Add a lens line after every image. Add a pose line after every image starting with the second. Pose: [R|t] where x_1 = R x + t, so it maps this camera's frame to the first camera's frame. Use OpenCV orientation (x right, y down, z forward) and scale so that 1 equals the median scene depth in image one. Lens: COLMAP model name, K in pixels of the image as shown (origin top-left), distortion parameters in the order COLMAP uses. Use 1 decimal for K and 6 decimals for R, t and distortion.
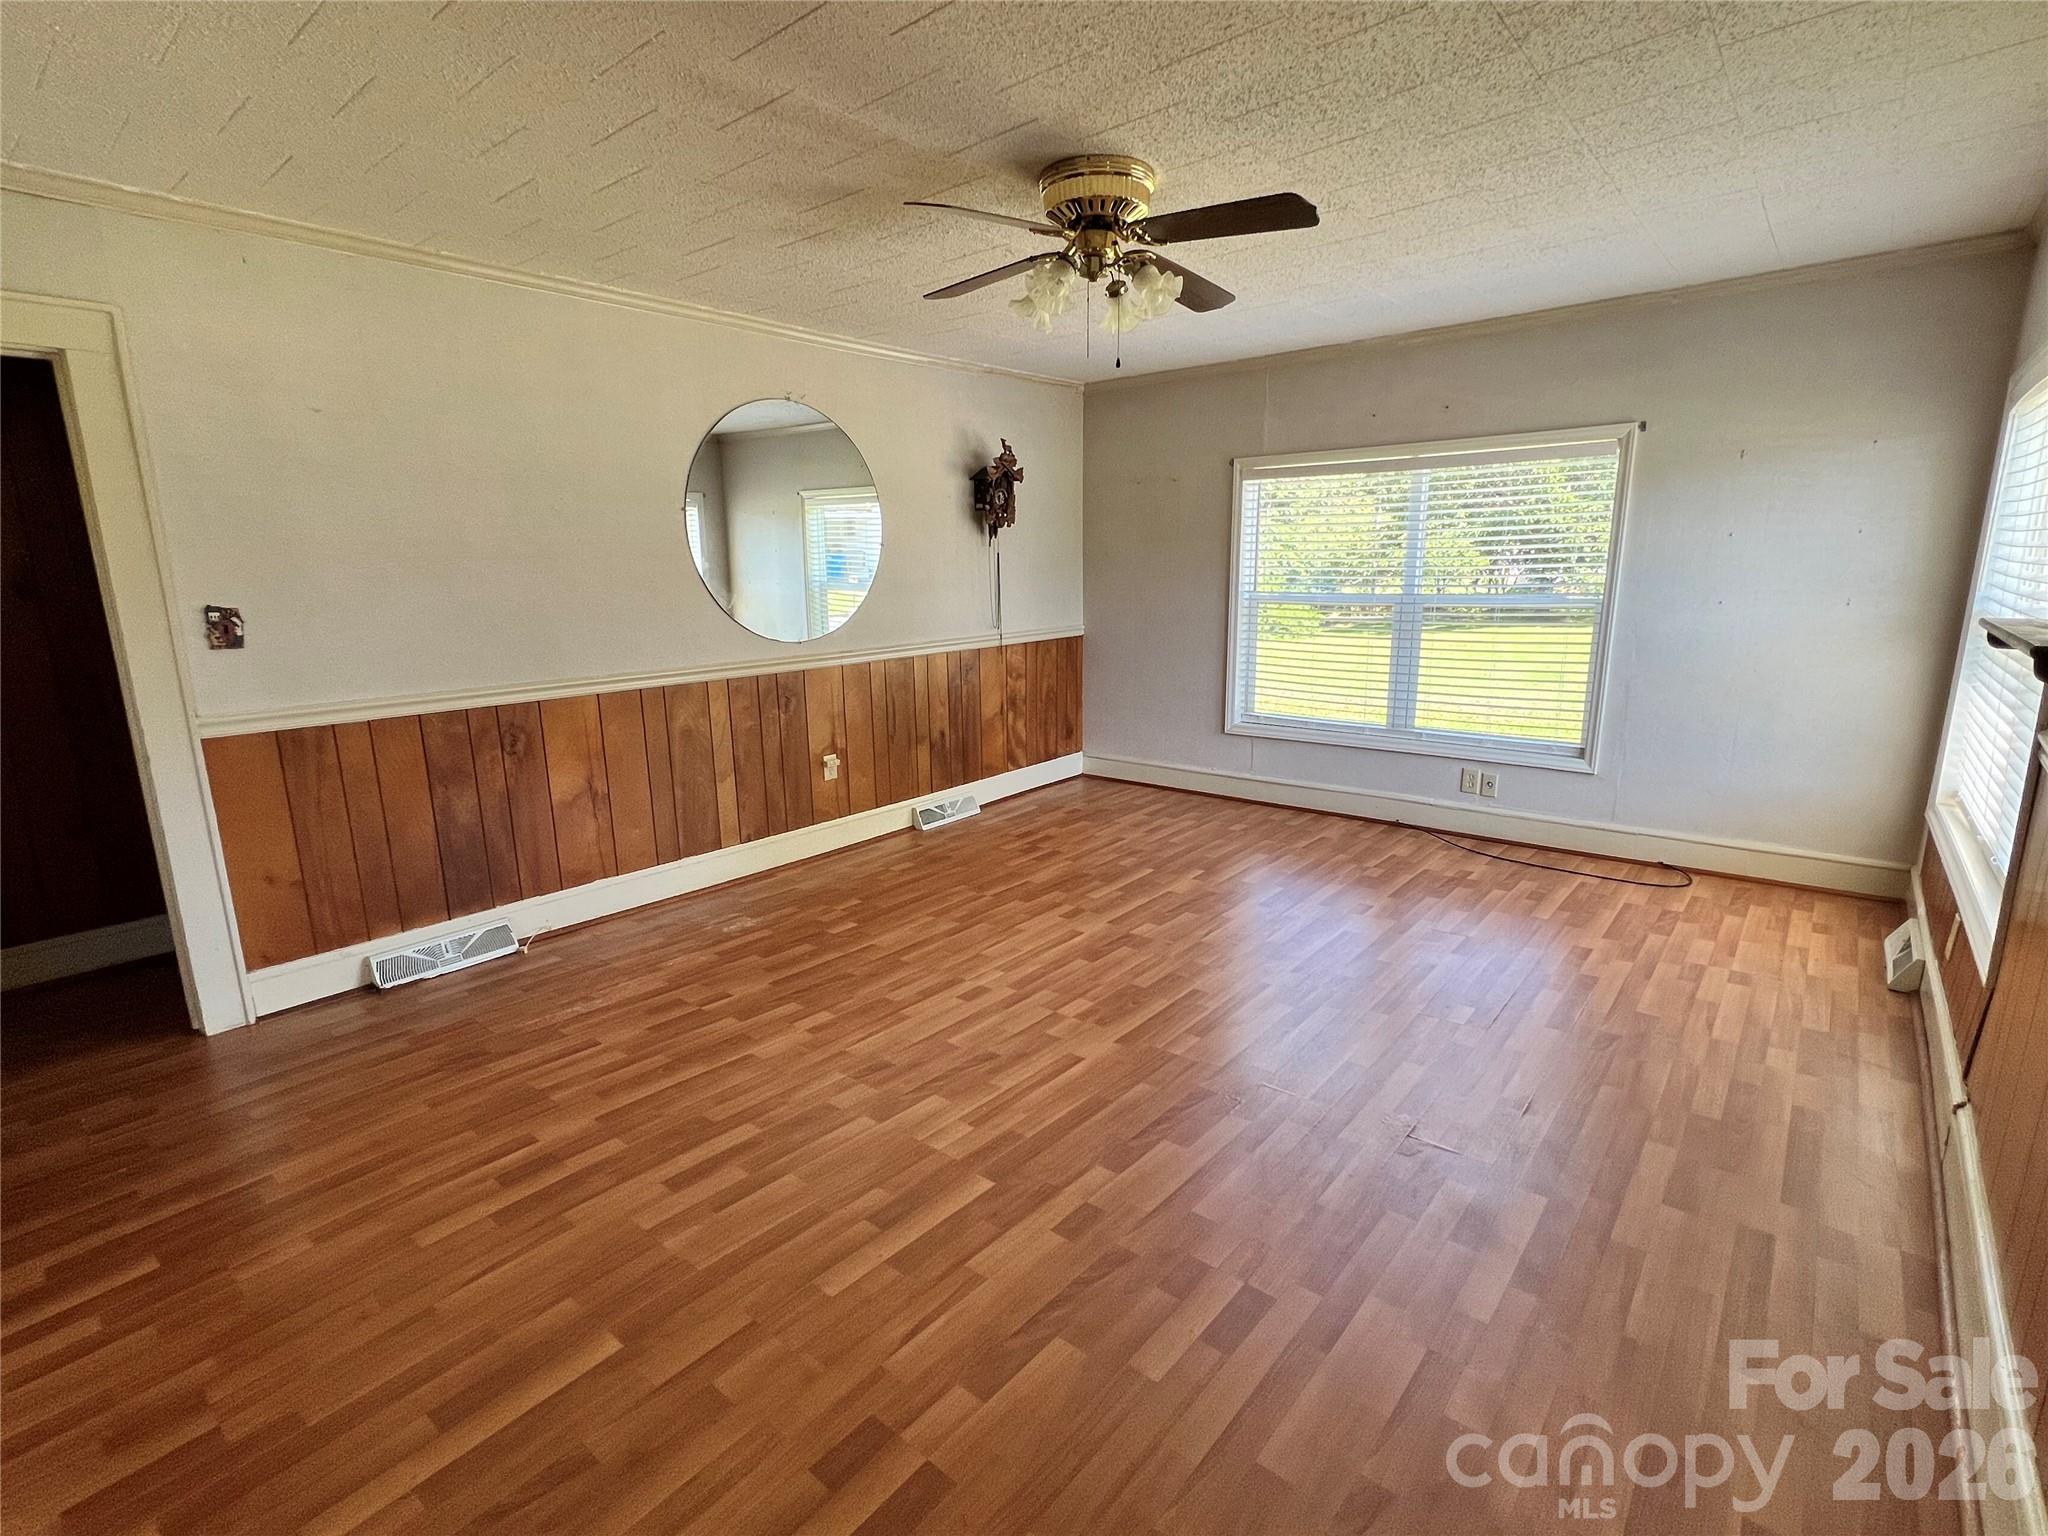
lens RADIAL K [[967.7, 0, 1021.7], [0, 967.7, 766.7], [0, 0, 1]] dist [-0.001176, 0.000020]
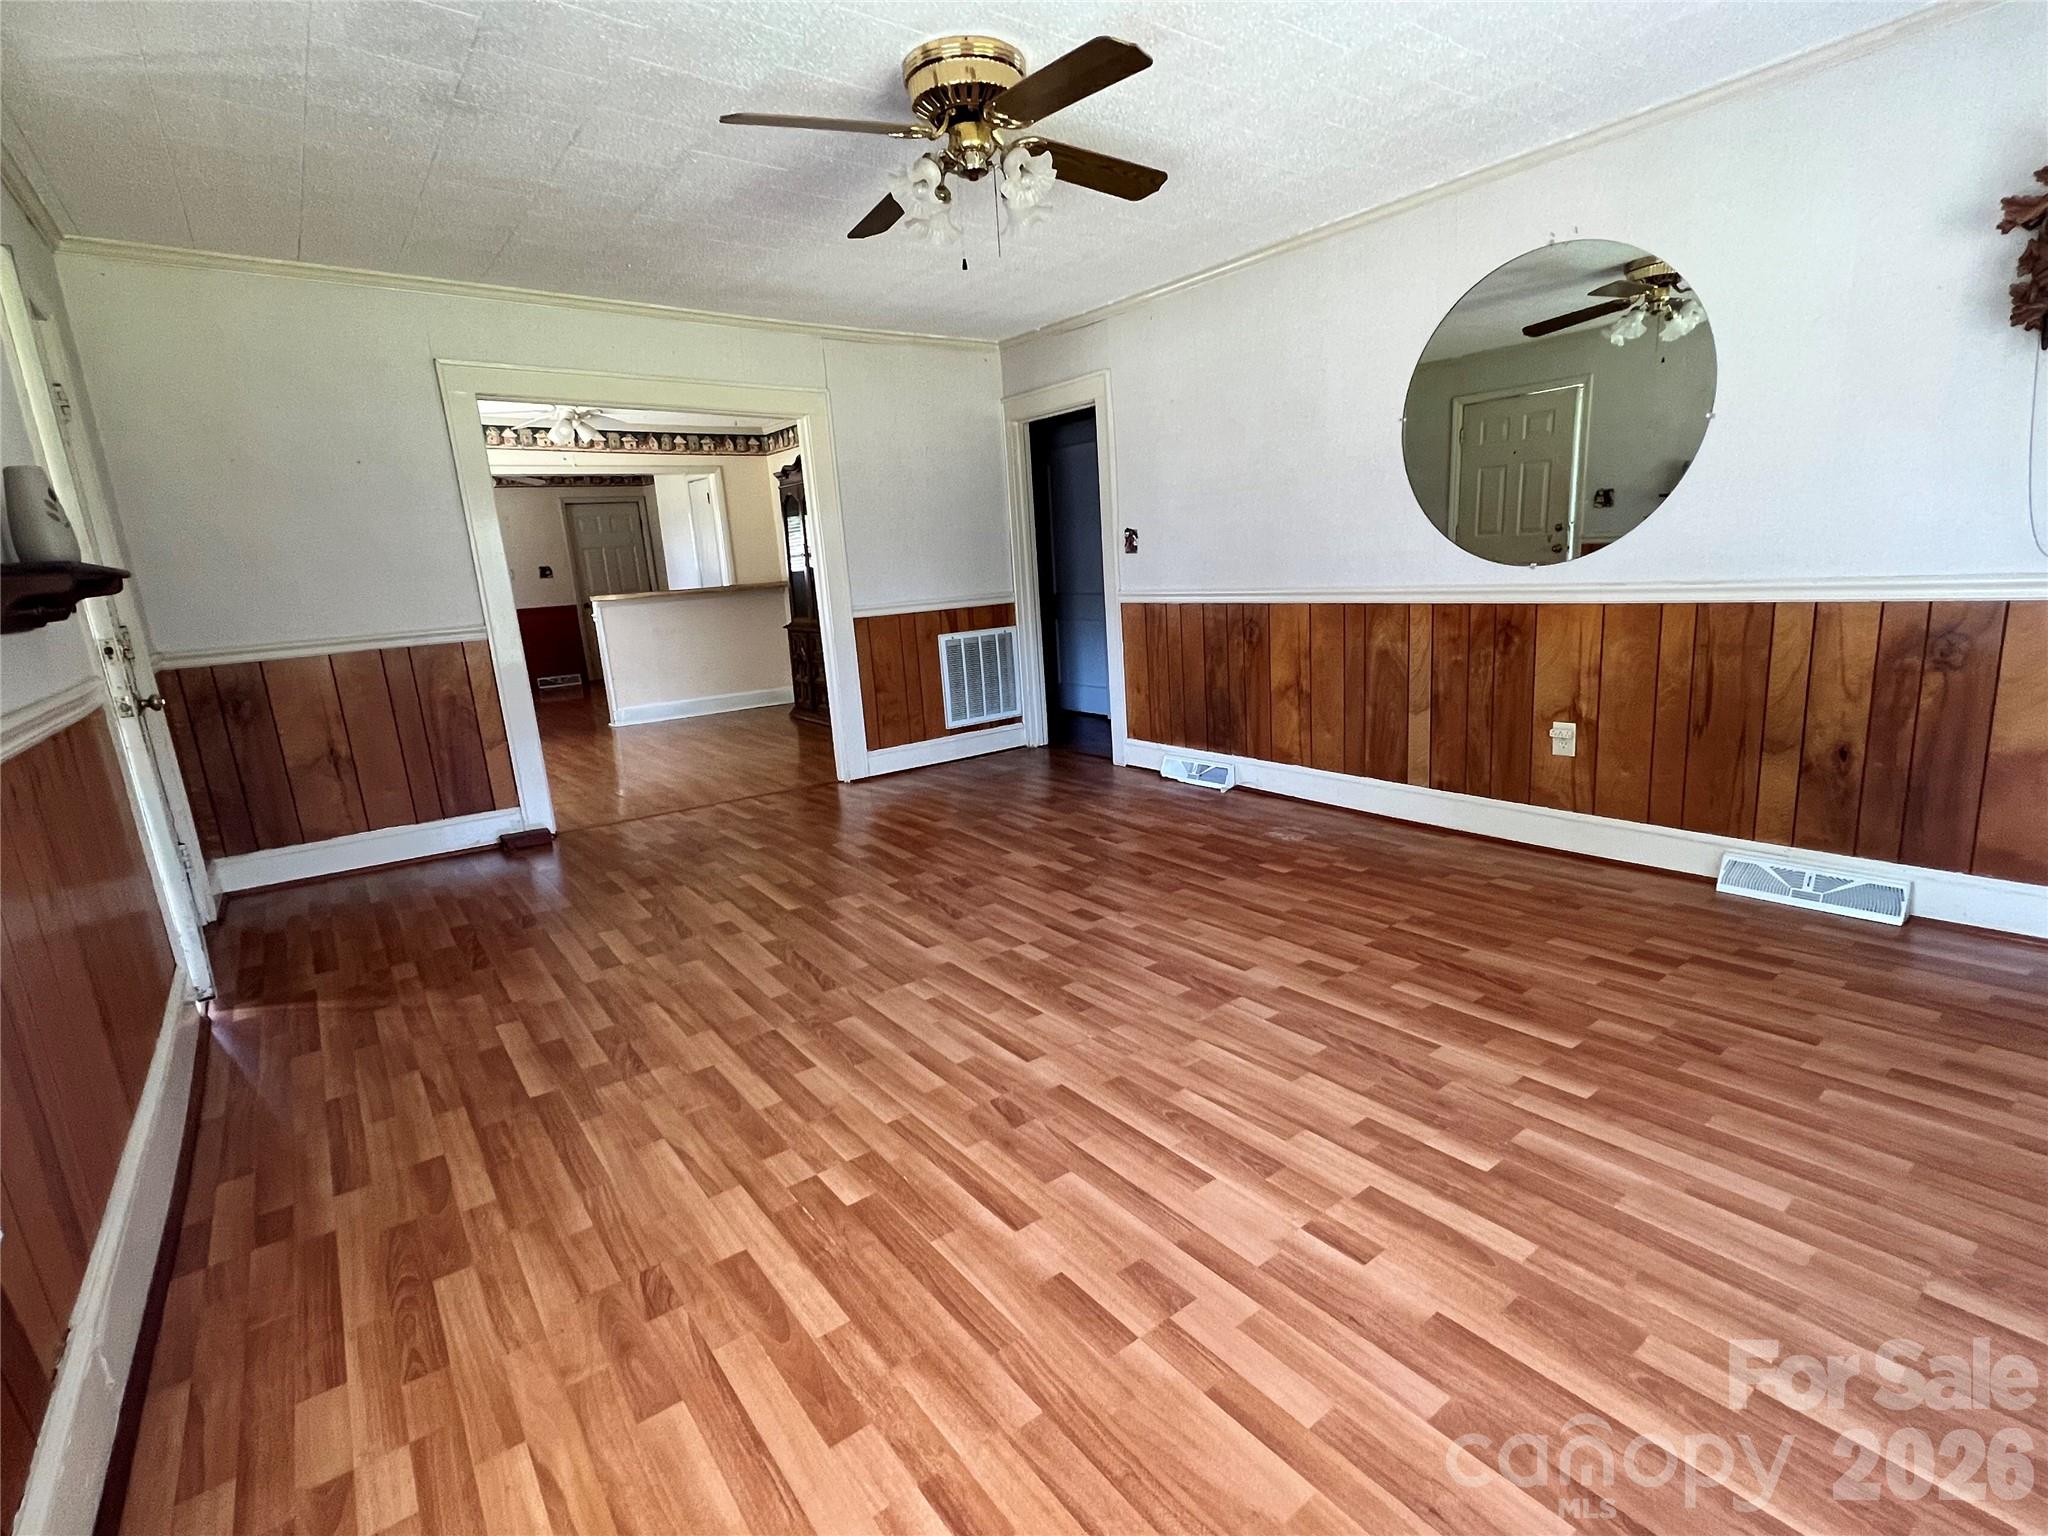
lens RADIAL K [[967.7, 0, 1021.7], [0, 967.7, 766.7], [0, 0, 1]] dist [-0.001176, 0.000020]
pose [[-0.221473, 0.234255, -0.946612, 0.671283], [-0.140265, 0.952972, 0.268646, -0.134049], [0.965026, 0.192274, -0.178200, 0.815898]]
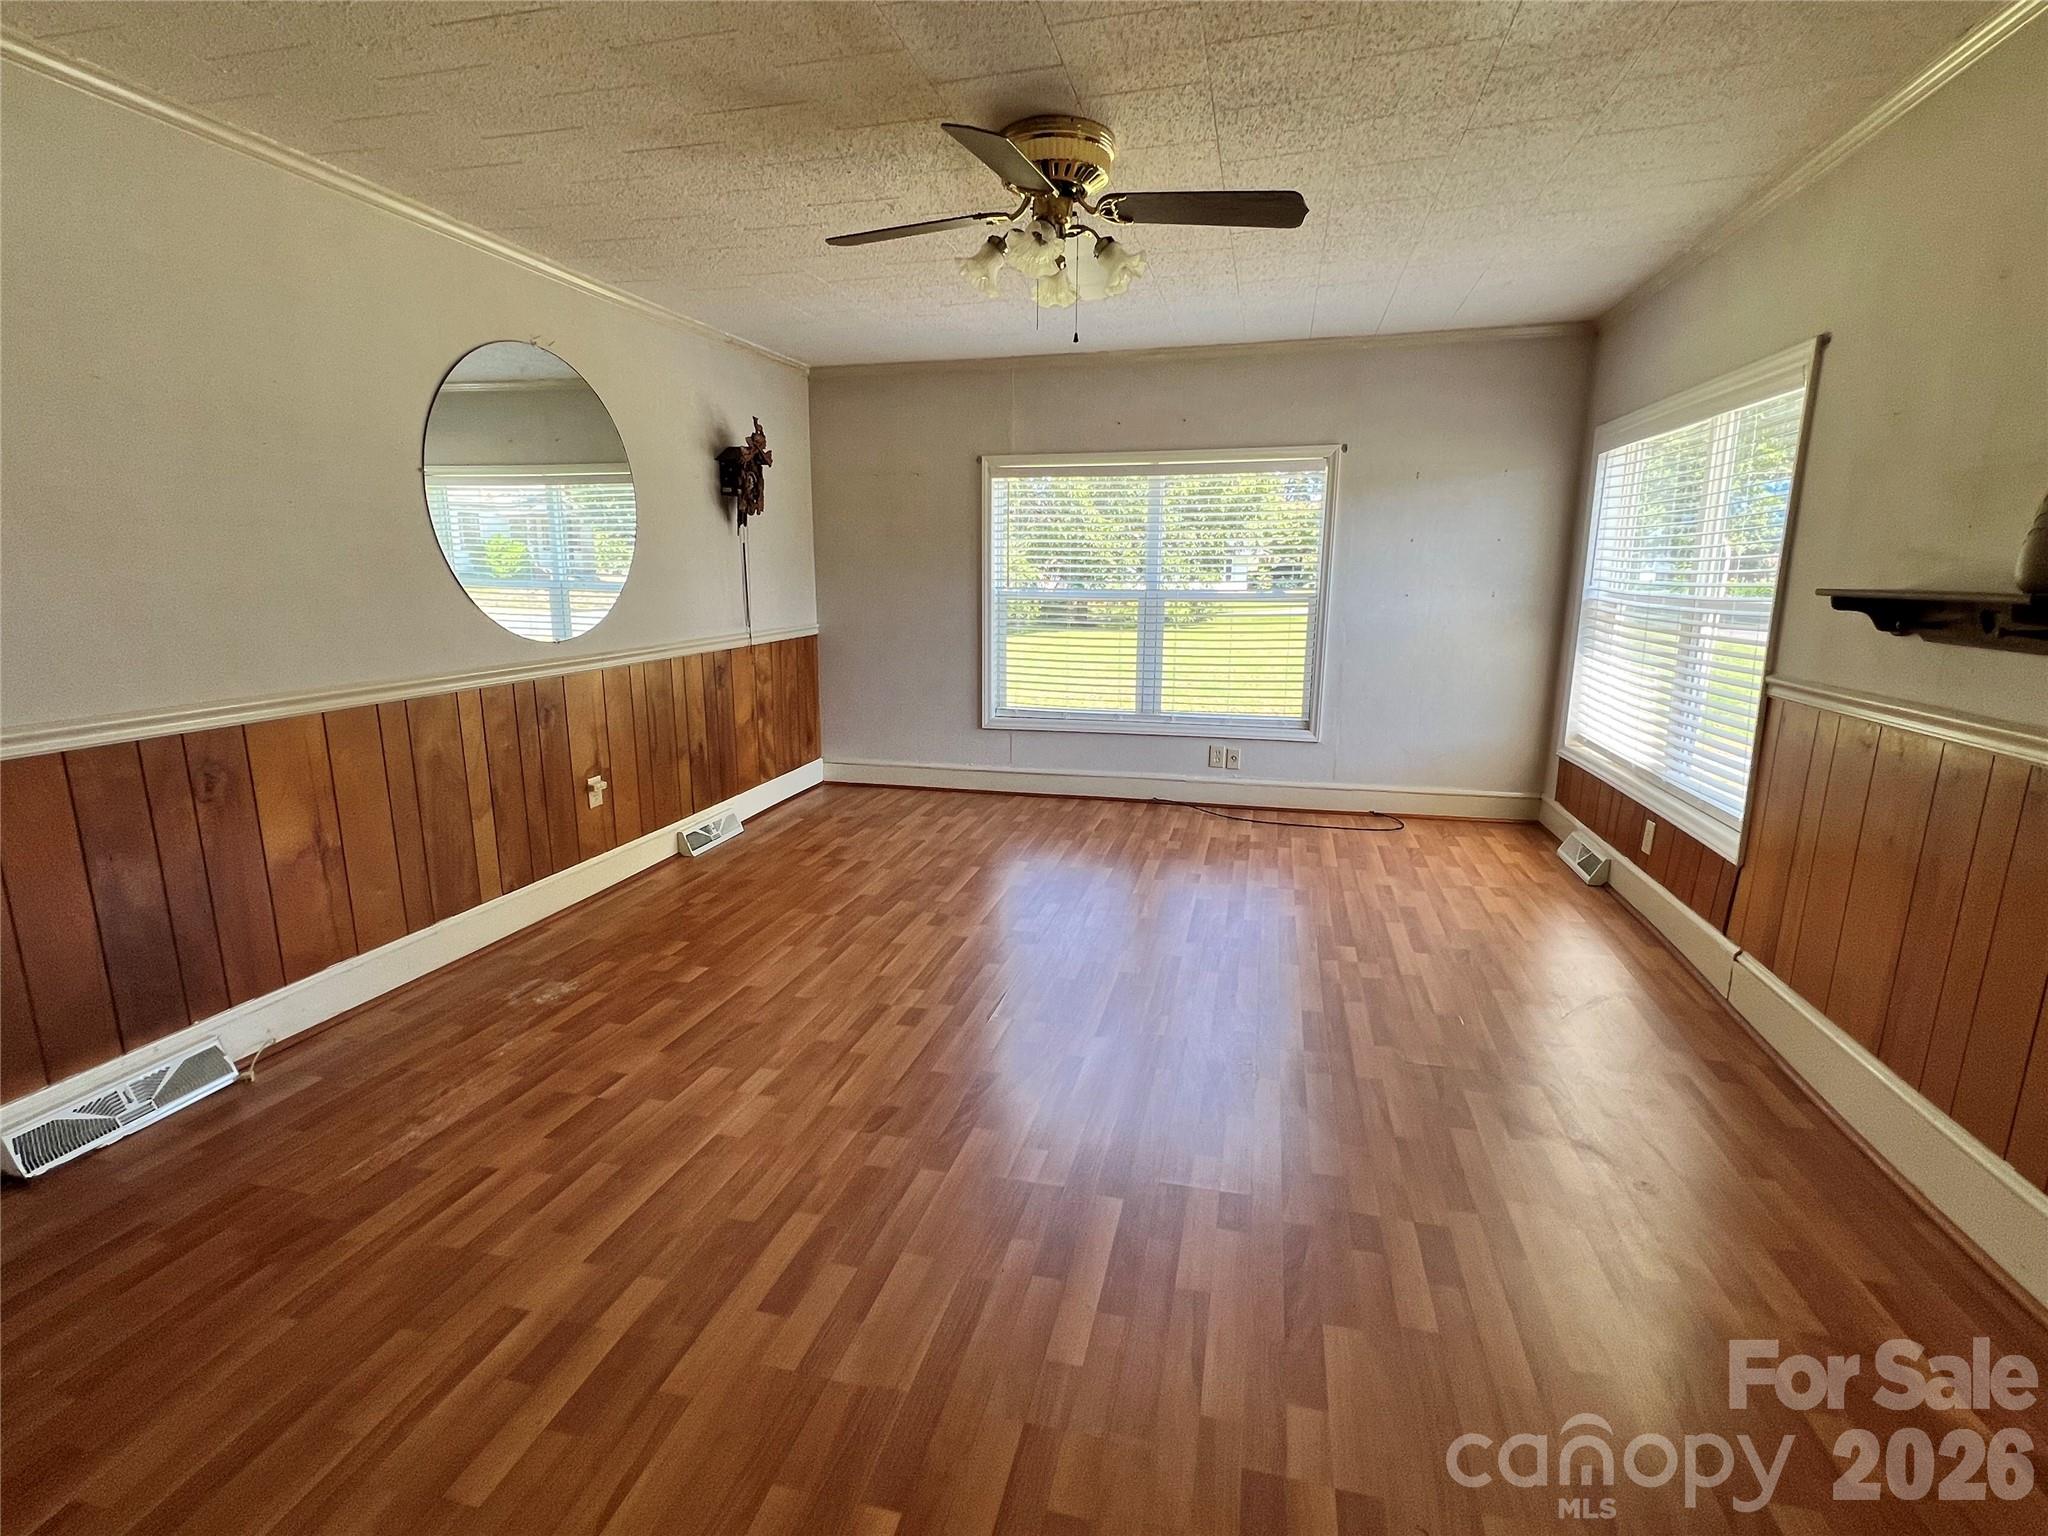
lens RADIAL K [[967.7, 0, 1021.7], [0, 967.7, 766.7], [0, 0, 1]] dist [-0.001176, 0.000020]
pose [[0.900716, -0.071987, 0.428402, -0.247527], [0.075972, 0.997079, 0.007814, 0.000521], [-0.427714, 0.025508, 0.903554, 0.096299]]
